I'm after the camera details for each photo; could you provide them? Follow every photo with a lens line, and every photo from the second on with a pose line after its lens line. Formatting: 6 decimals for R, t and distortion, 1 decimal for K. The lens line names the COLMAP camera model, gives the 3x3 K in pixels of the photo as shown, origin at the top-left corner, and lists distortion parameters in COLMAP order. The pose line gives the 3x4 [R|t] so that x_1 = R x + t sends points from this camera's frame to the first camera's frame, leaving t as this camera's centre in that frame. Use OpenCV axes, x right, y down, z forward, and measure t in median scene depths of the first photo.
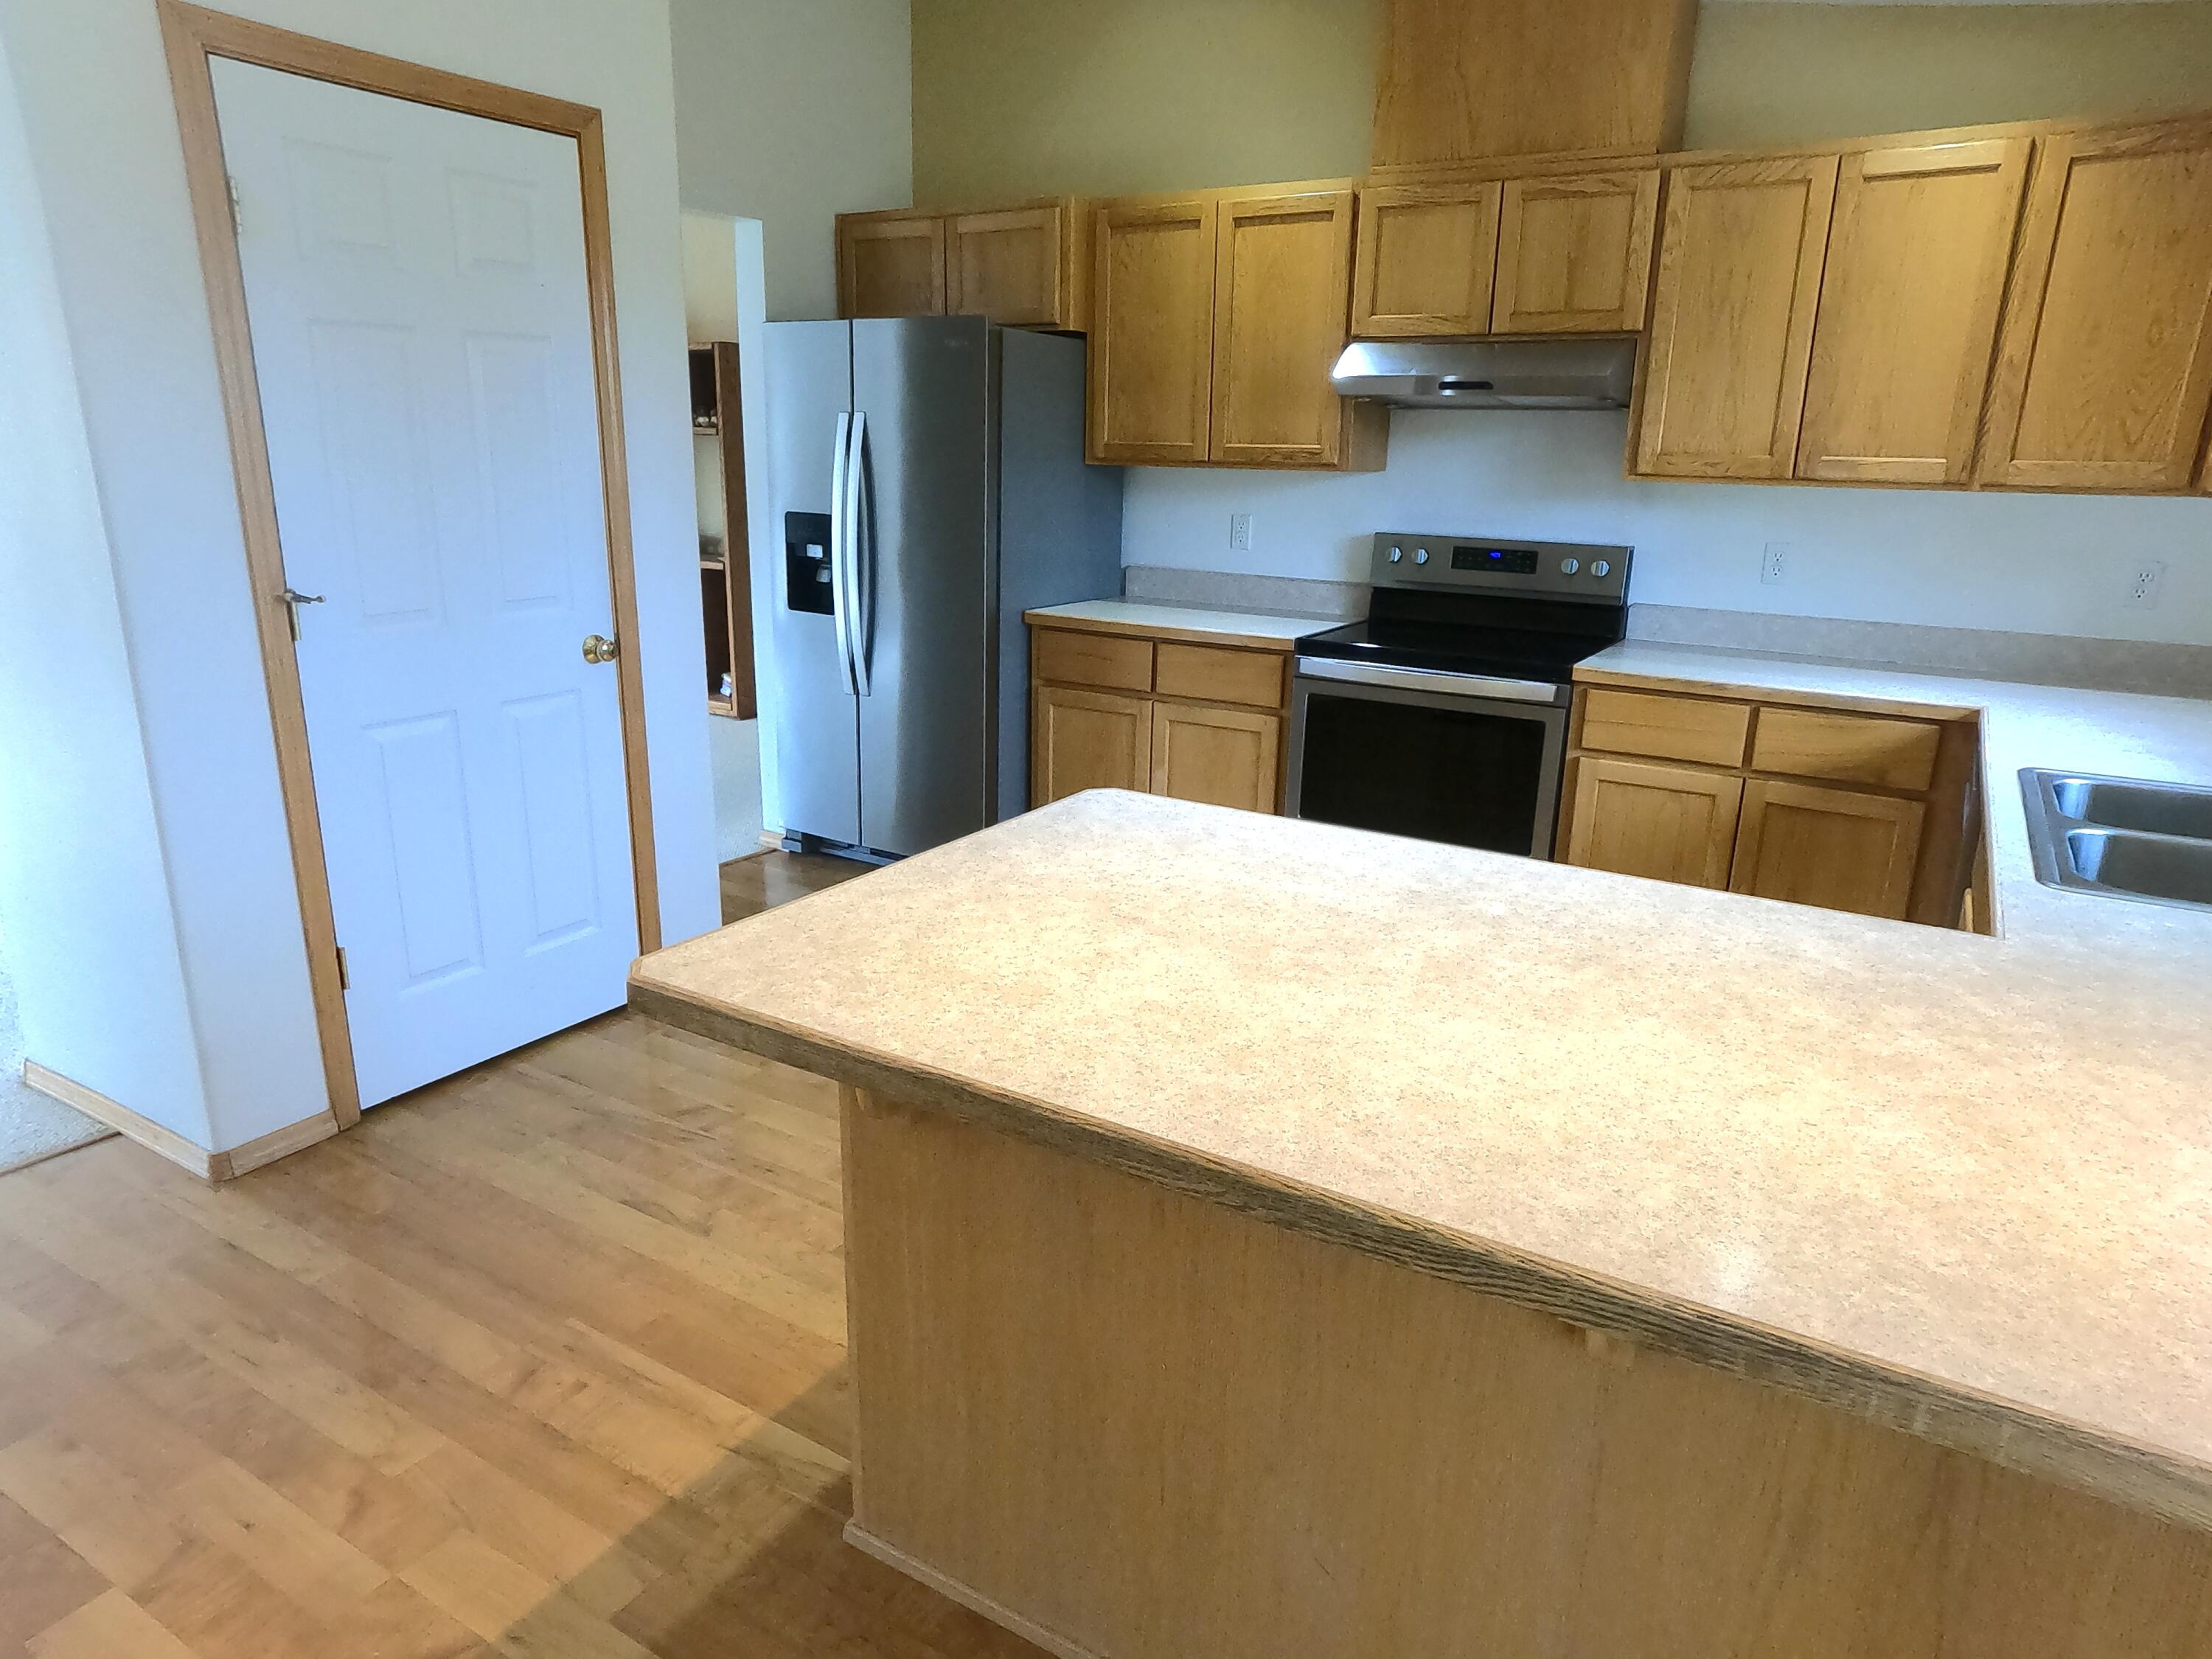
lens RADIAL K [[1382.3, 0, 1112.3], [0, 1382.3, 839.2], [0, 0, 1]] dist [-0.008053, 0.009577]
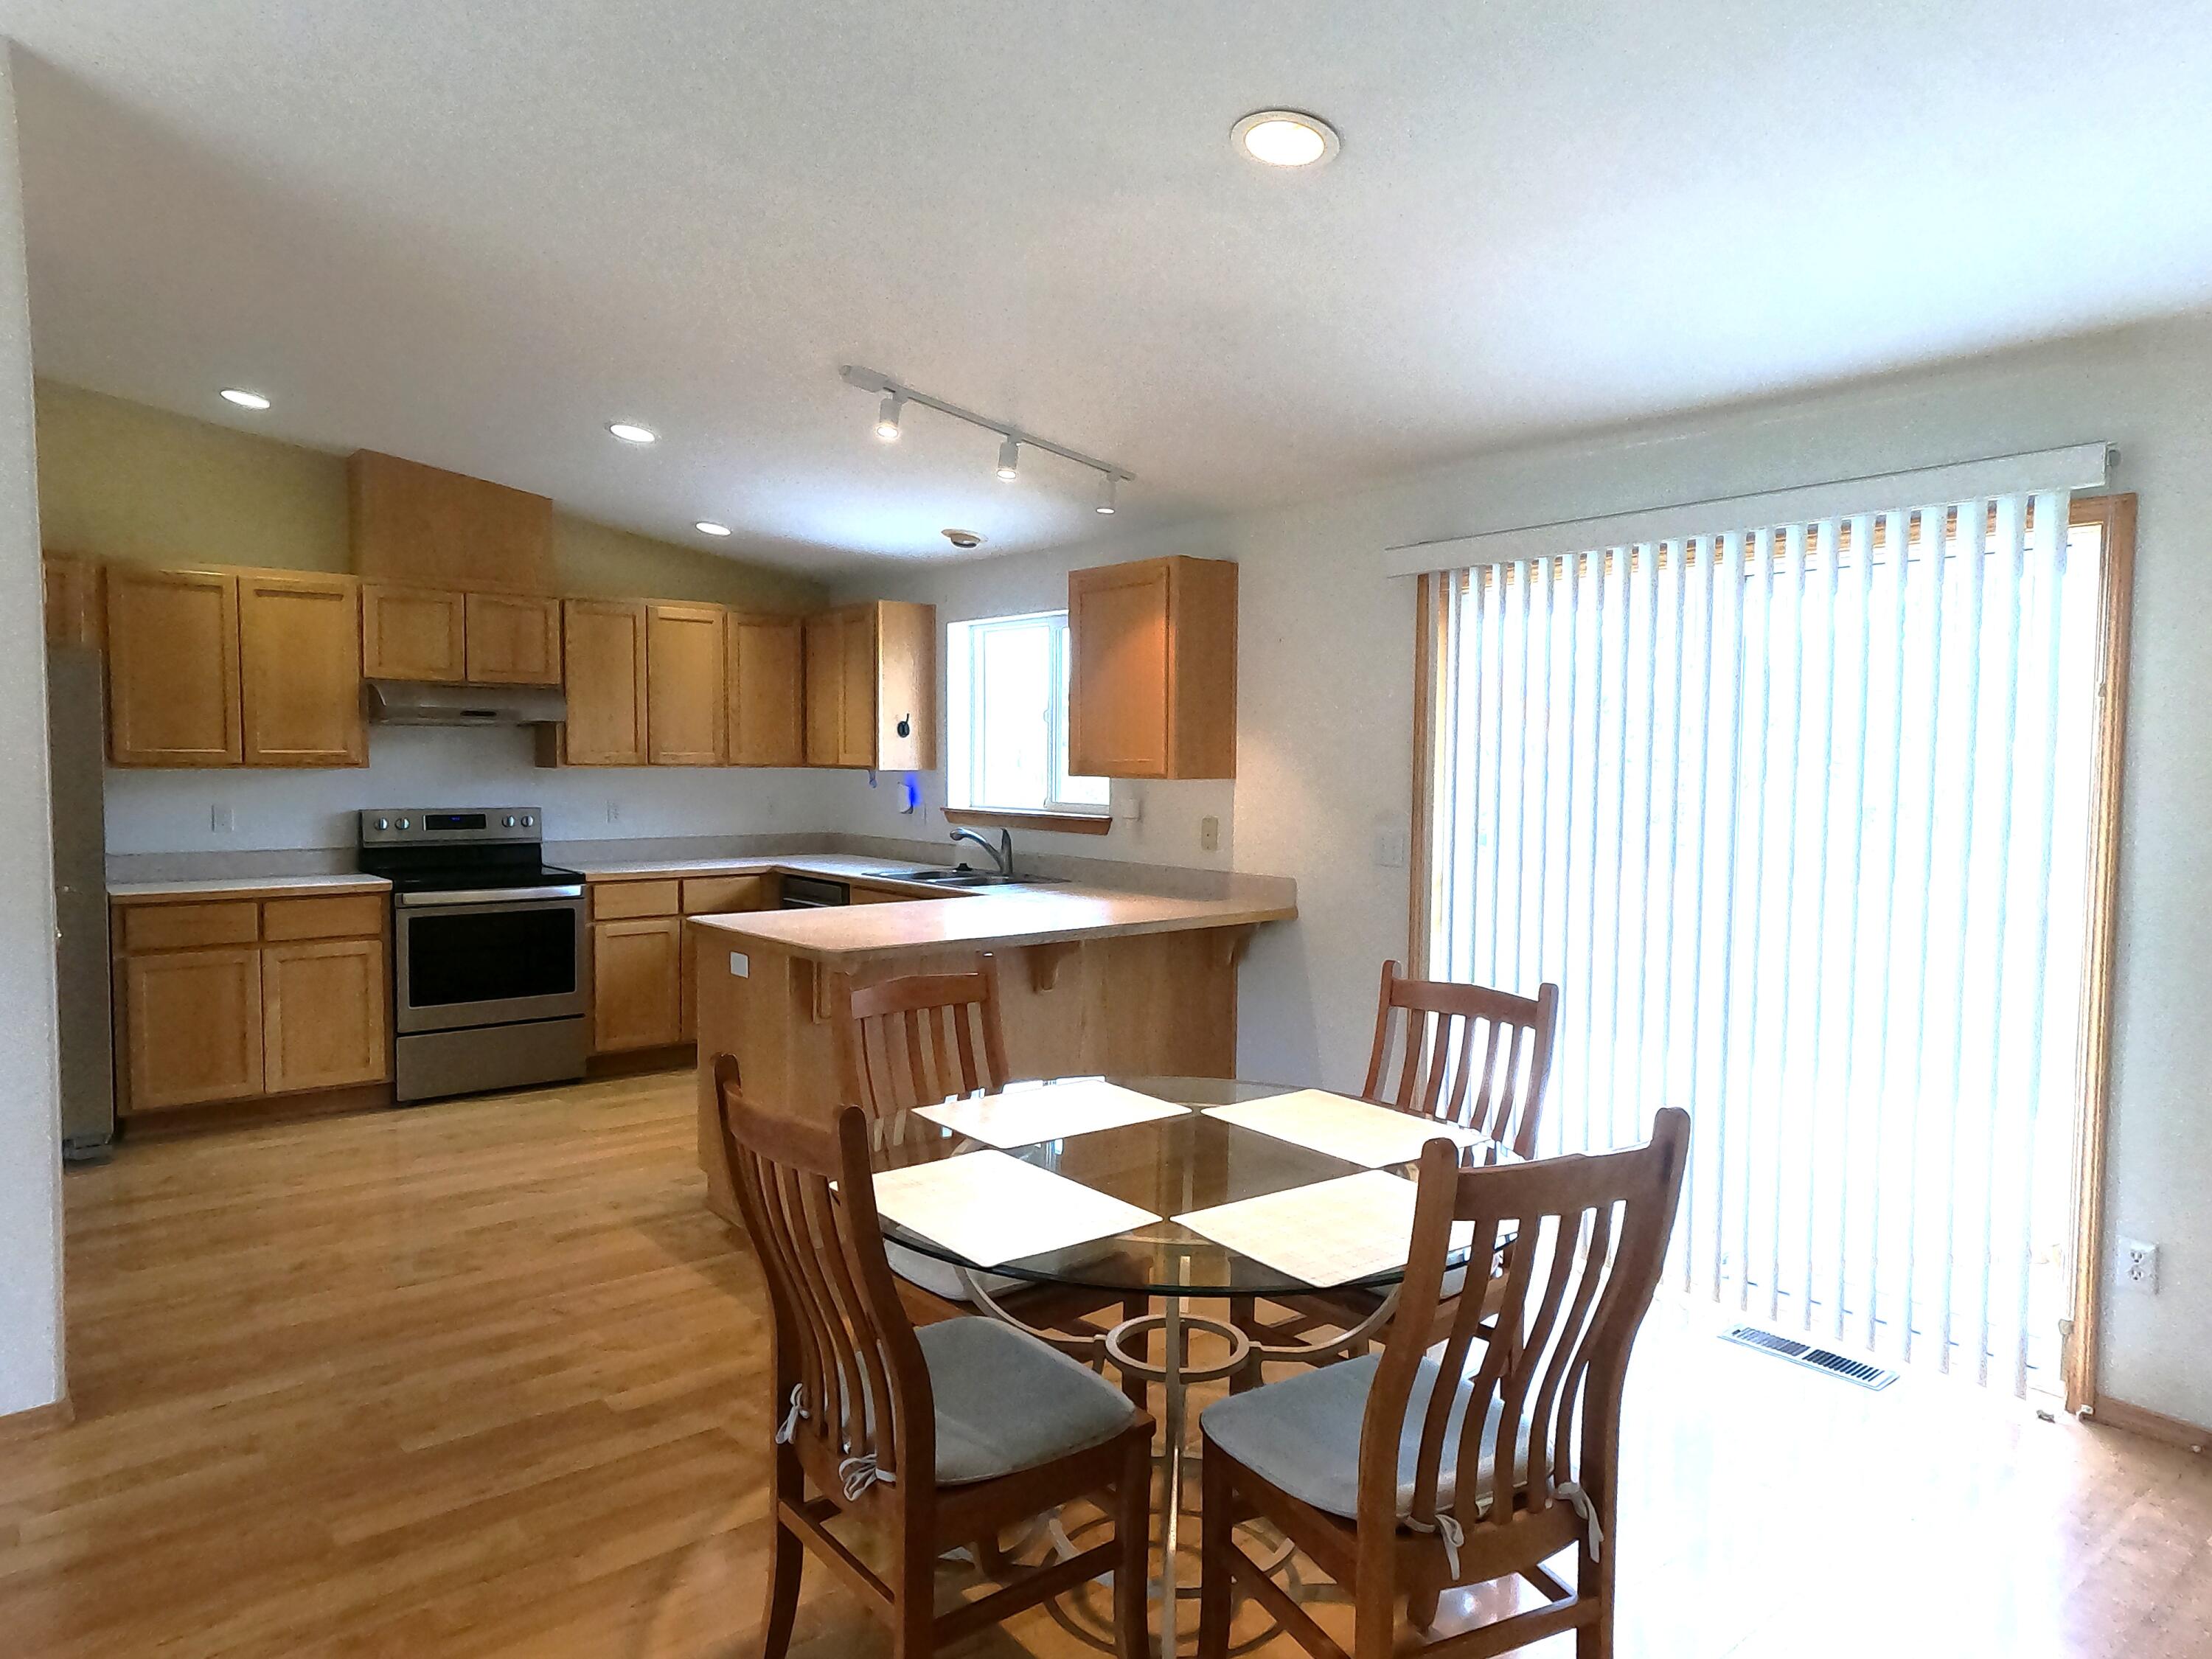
lens RADIAL K [[1382.3, 0, 1116.1], [0, 1382.3, 828.0], [0, 0, 1]] dist [-0.008053, 0.009577]
pose [[0.320177, -0.069405, 0.944812, -1.059016], [0.260479, 0.965324, -0.017359, 0.021589], [-0.910845, 0.251661, 0.327153, -0.171482]]
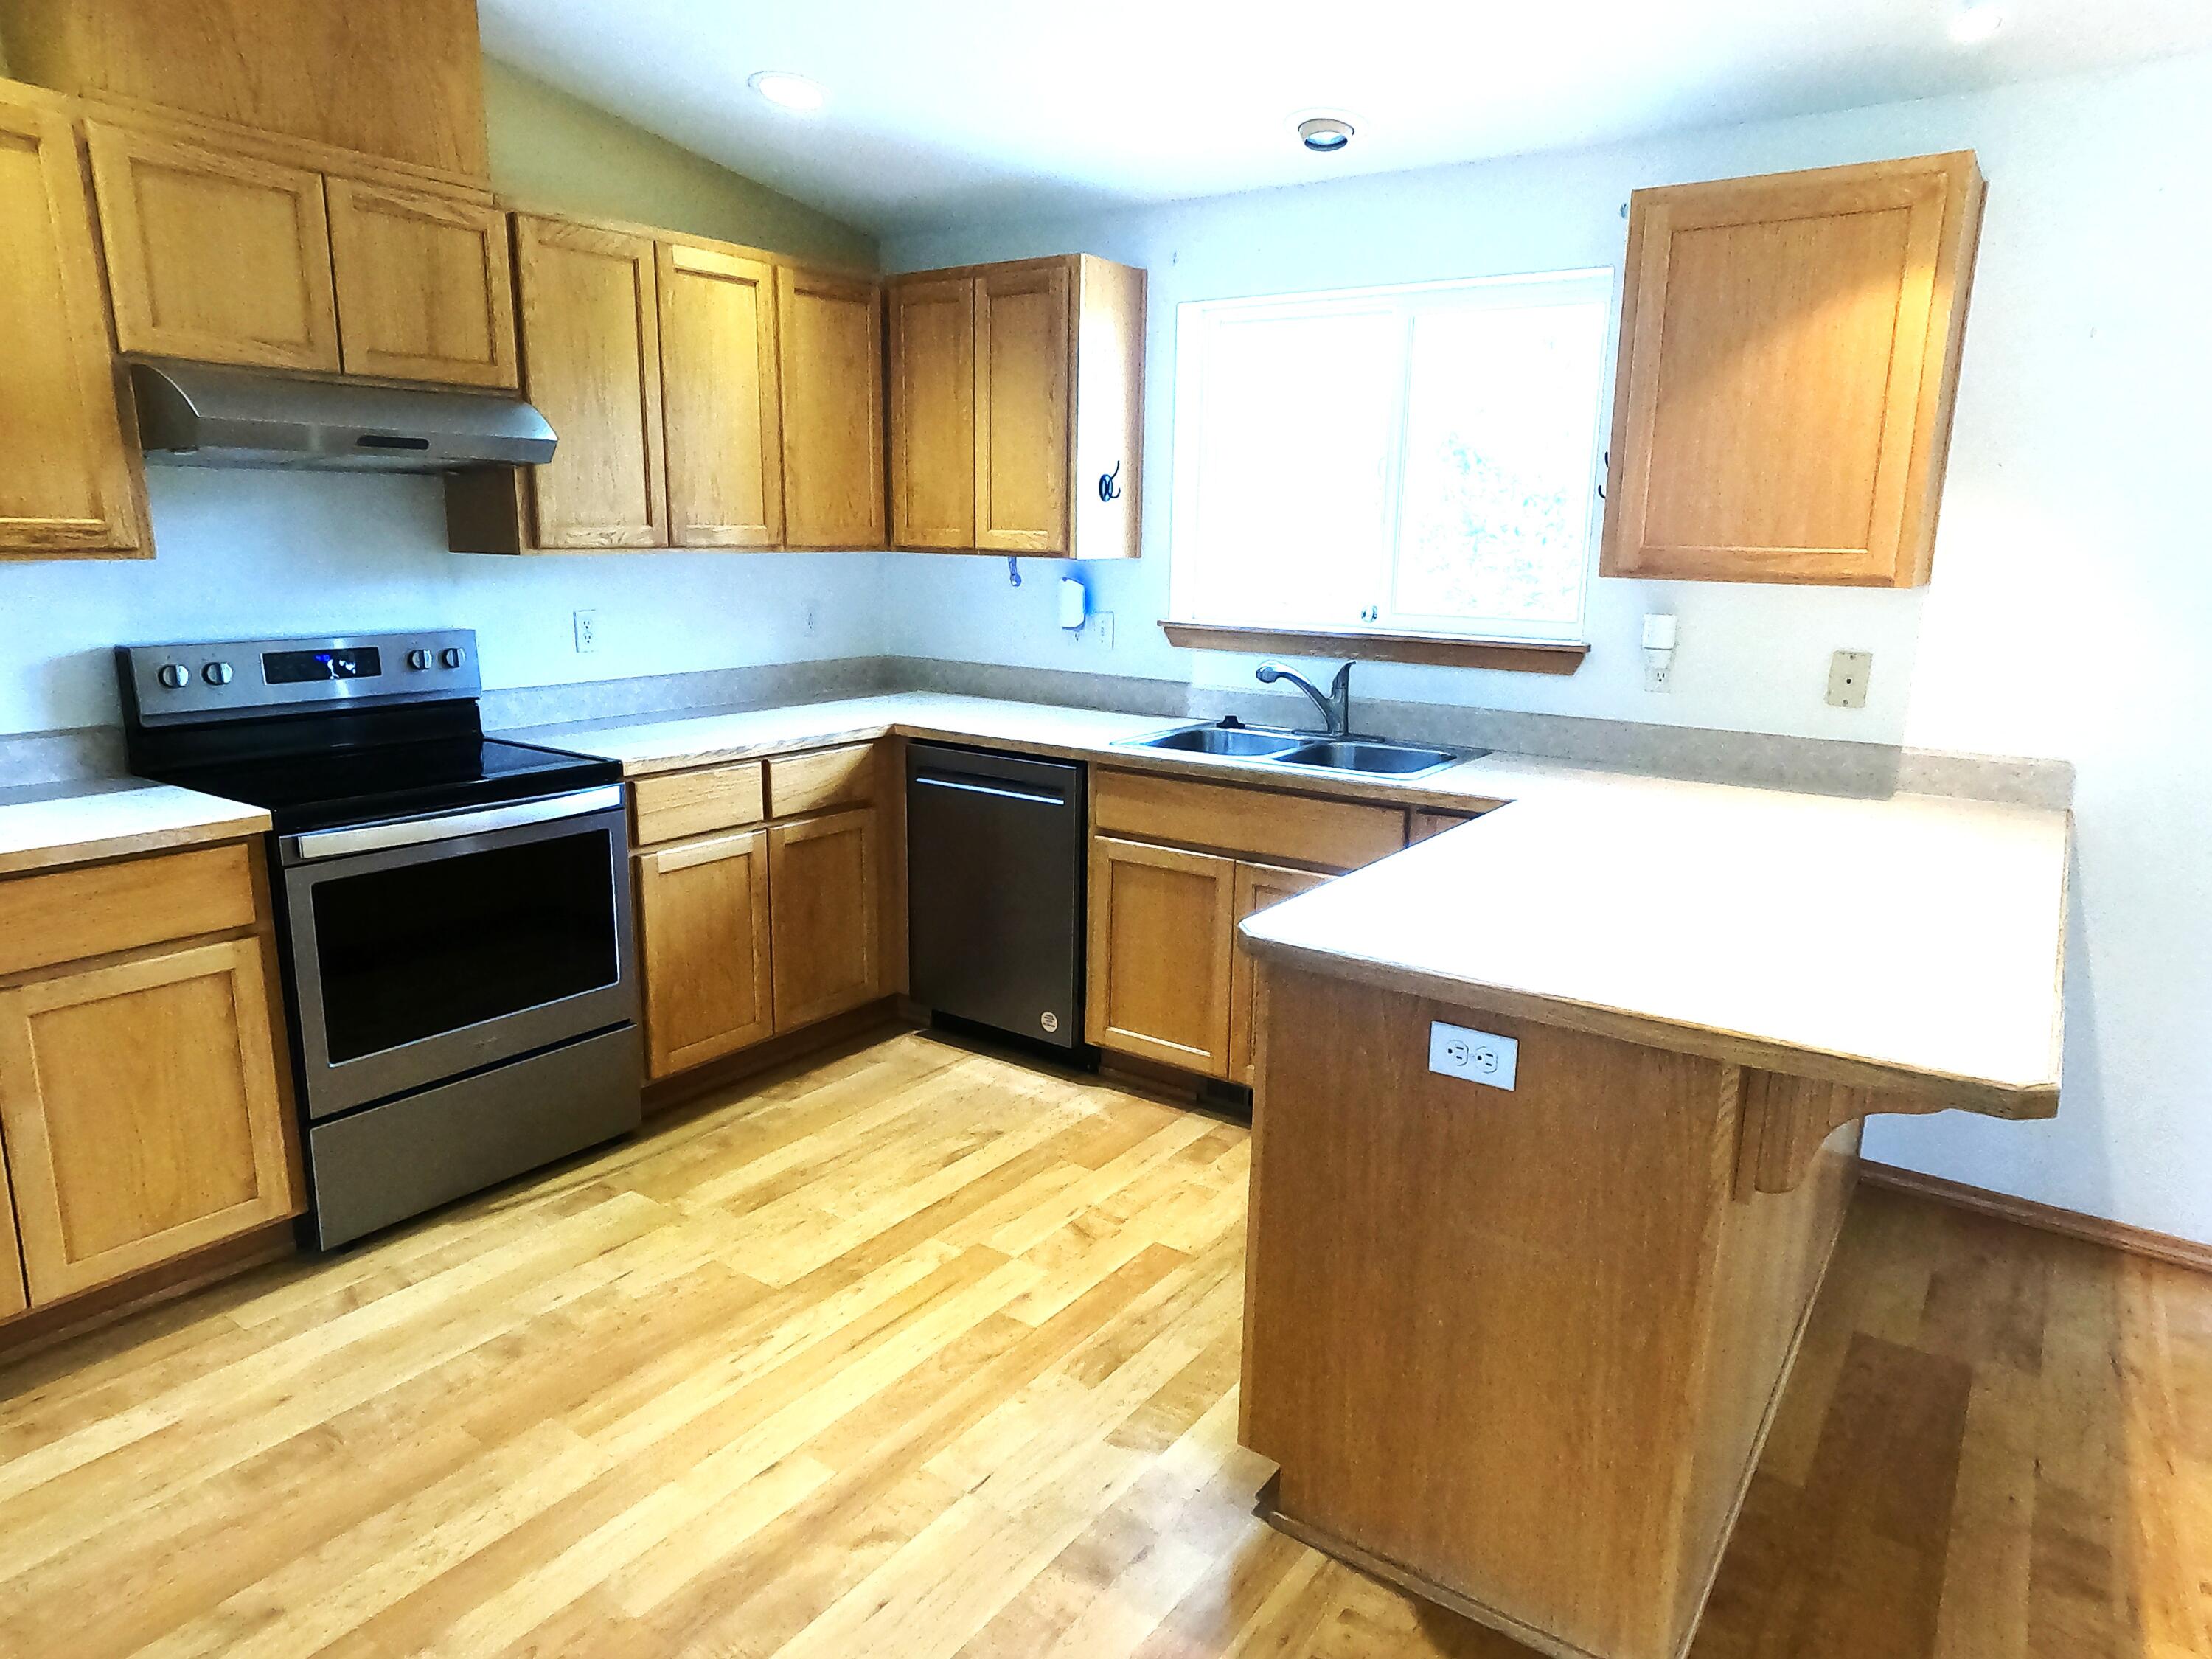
lens RADIAL K [[1382.3, 0, 1094.5], [0, 1382.3, 830.0], [0, 0, 1]] dist [-0.008053, 0.009577]
pose [[0.074289, -0.232991, 0.969637, -0.521182], [0.262369, 0.942635, 0.206402, -0.185923], [-0.962104, 0.239069, 0.131157, 0.590629]]
